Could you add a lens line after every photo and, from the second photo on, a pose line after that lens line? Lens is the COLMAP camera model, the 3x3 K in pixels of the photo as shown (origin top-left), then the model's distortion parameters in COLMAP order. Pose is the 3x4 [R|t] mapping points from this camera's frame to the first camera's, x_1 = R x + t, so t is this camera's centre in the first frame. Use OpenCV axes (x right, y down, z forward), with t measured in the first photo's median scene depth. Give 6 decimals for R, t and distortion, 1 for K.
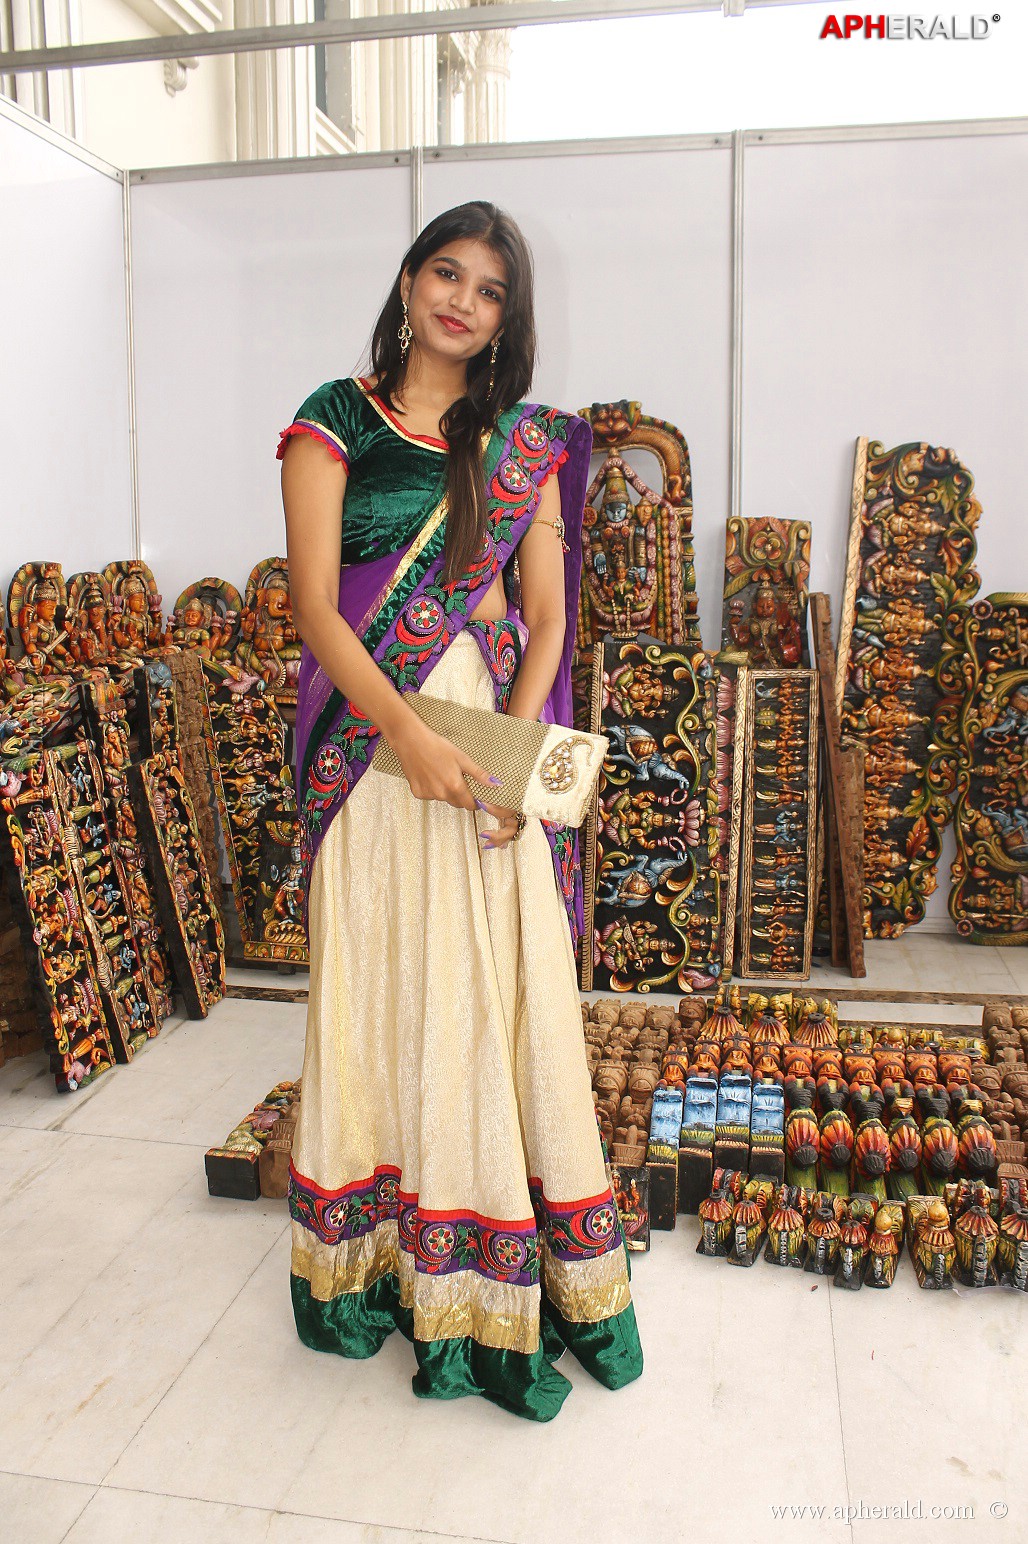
lens RADIAL K [[1328.8, 0, 514.0], [0, 1328.8, 772.0], [0, 0, 1]] dist [-0.126220, 0.018008]
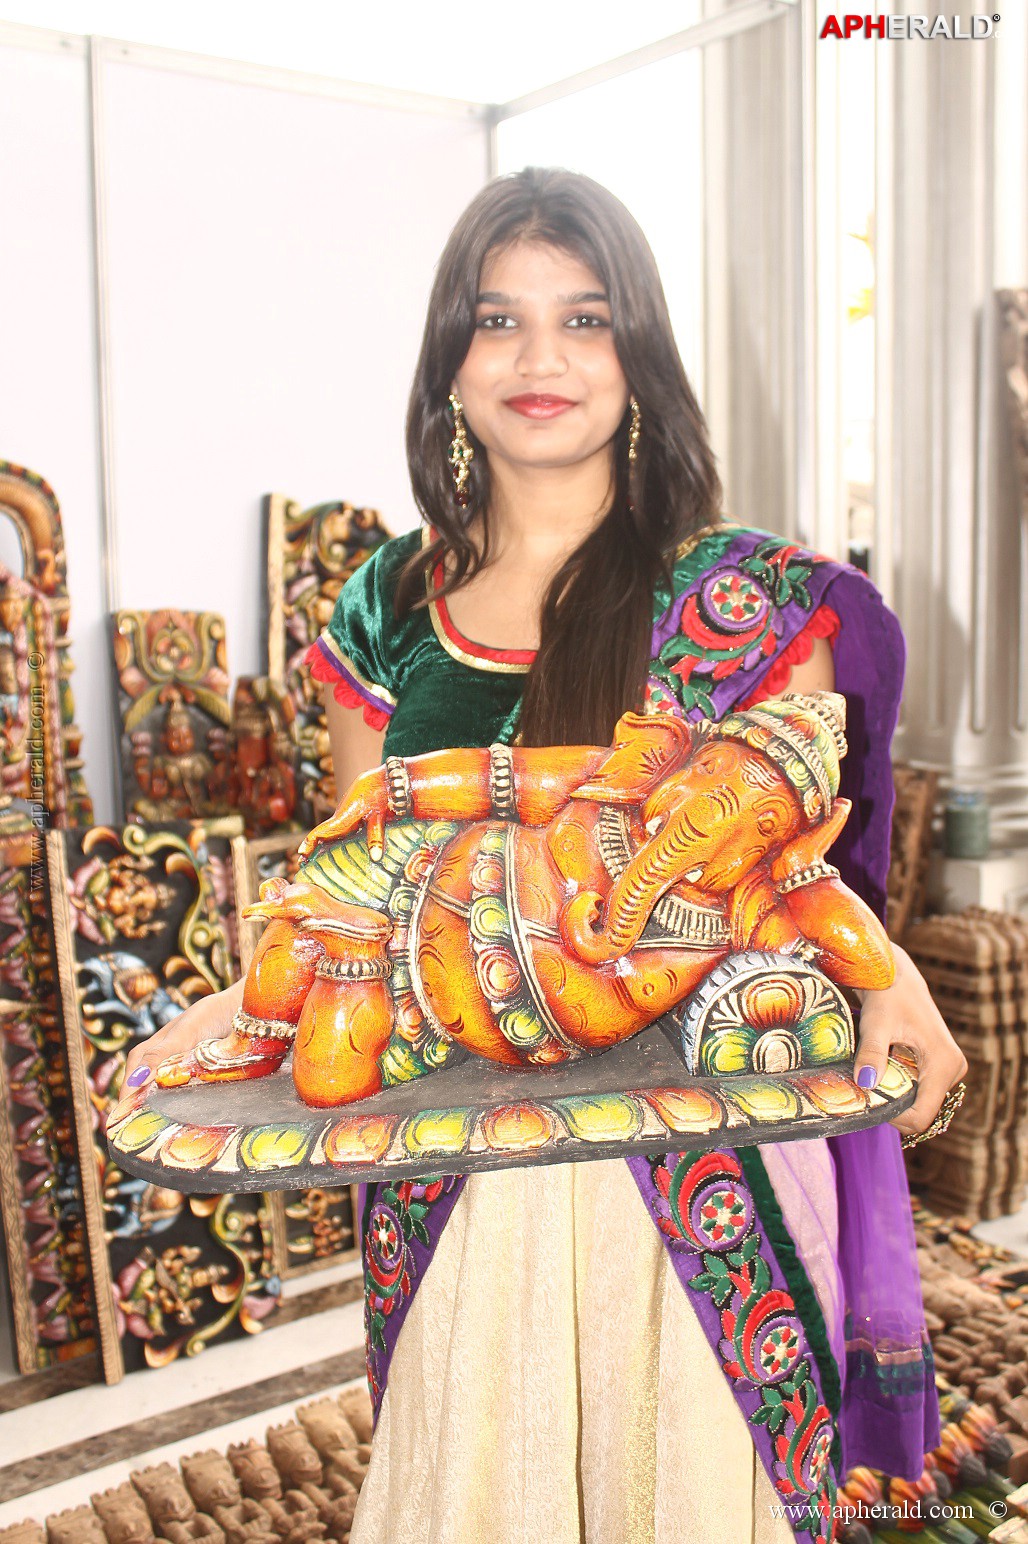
lens RADIAL K [[1626.7, 0, 514.0], [0, 1626.7, 772.0], [0, 0, 1]] dist [-0.101248, 0.004334]
pose [[0.689370, -0.103675, 0.716952, -0.304170], [0.125215, 0.991862, 0.023031, -0.107641], [-0.713505, 0.073896, 0.696742, 0.292776]]
